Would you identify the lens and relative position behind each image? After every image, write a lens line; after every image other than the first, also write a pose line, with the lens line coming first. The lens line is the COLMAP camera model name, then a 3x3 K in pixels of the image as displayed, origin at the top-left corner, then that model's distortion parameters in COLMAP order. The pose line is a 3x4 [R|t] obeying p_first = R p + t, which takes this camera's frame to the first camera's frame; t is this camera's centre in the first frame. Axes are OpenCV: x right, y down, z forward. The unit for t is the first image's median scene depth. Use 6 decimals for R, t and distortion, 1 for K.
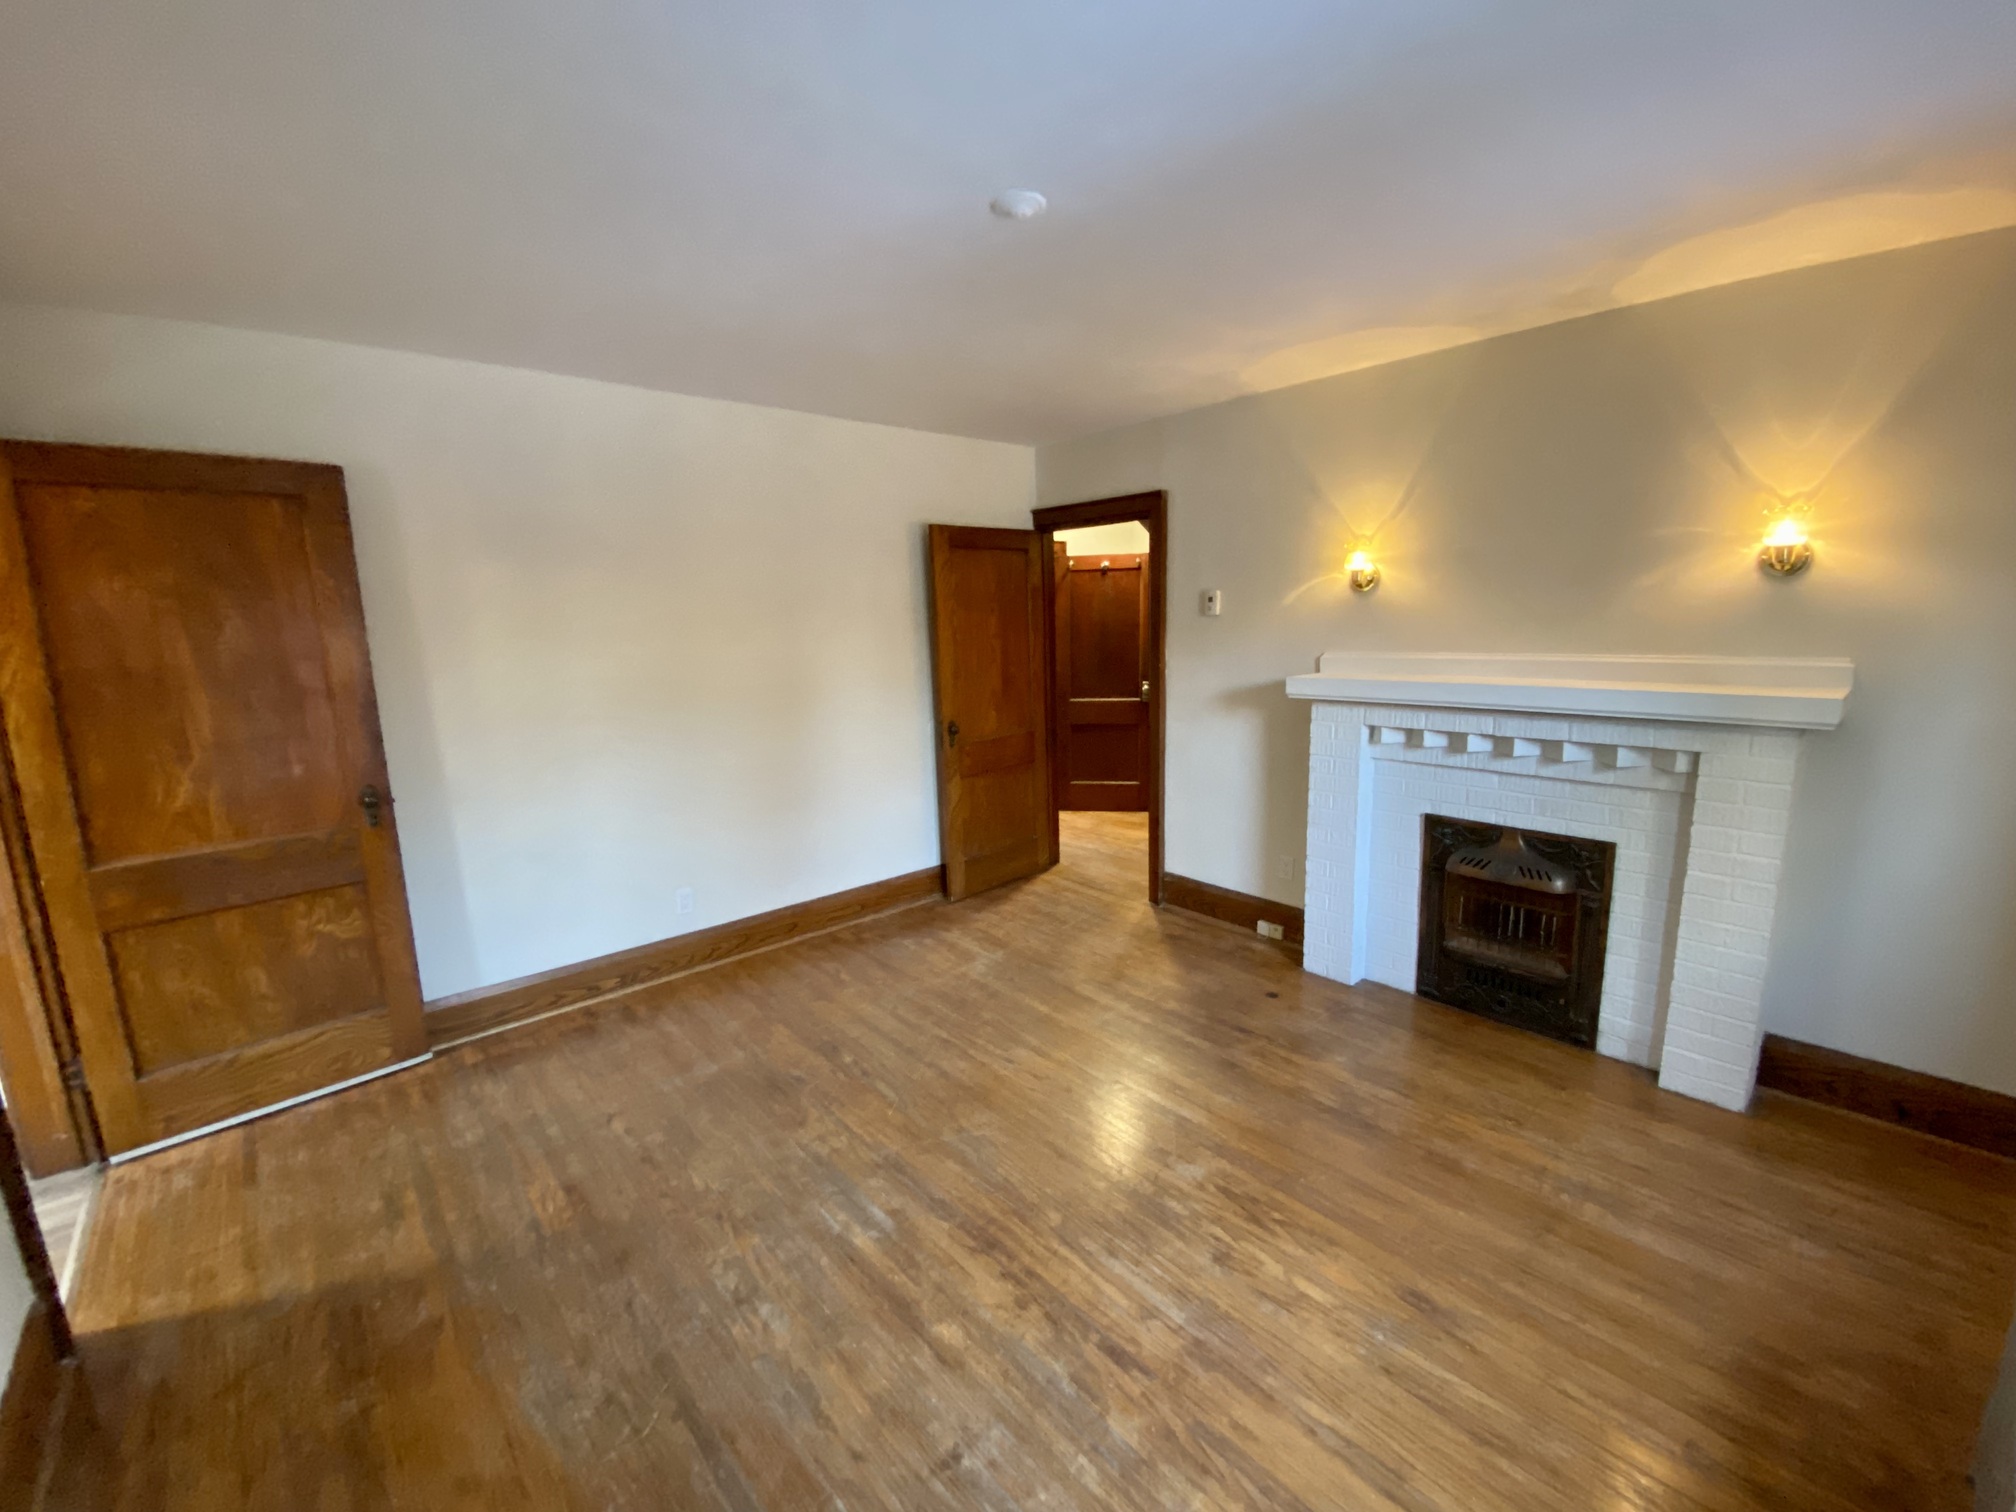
lens RADIAL K [[815.4, 0, 1005.0], [0, 815.4, 764.2], [0, 0, 1]] dist [0.028121, -0.022667]
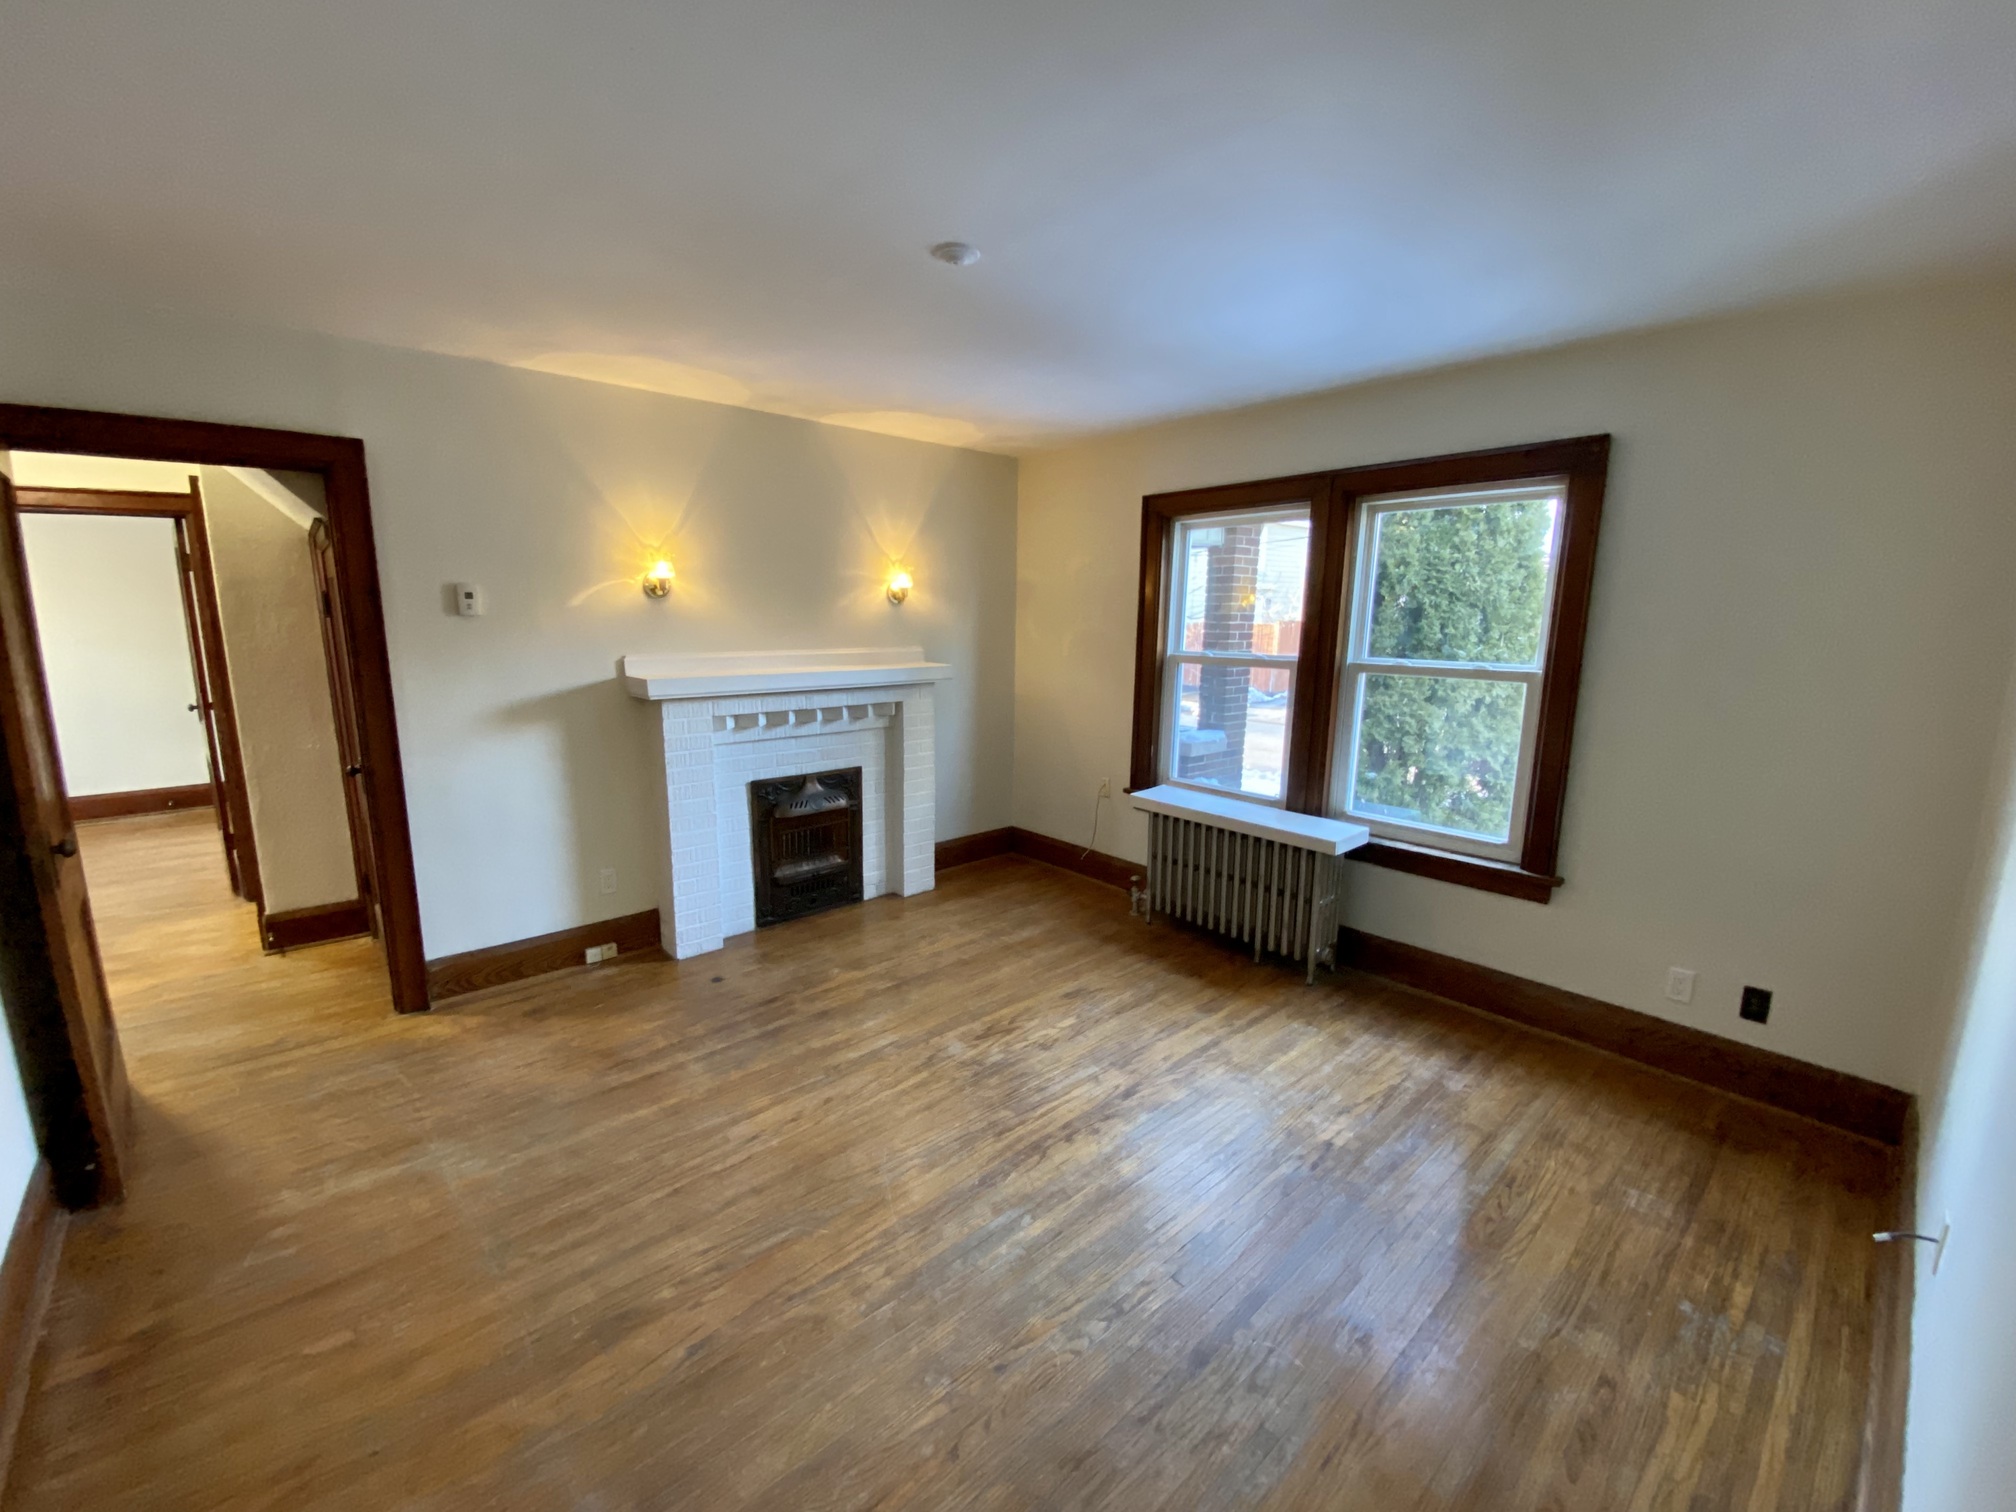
lens RADIAL K [[818.8, 0, 1003.5], [0, 818.8, 758.5], [0, 0, 1]] dist [0.086367, -0.053755]
pose [[-0.010477, -0.156674, 0.987595, -0.798841], [0.170247, 0.972950, 0.156157, -0.114543], [-0.985346, 0.169771, 0.016480, 0.663597]]
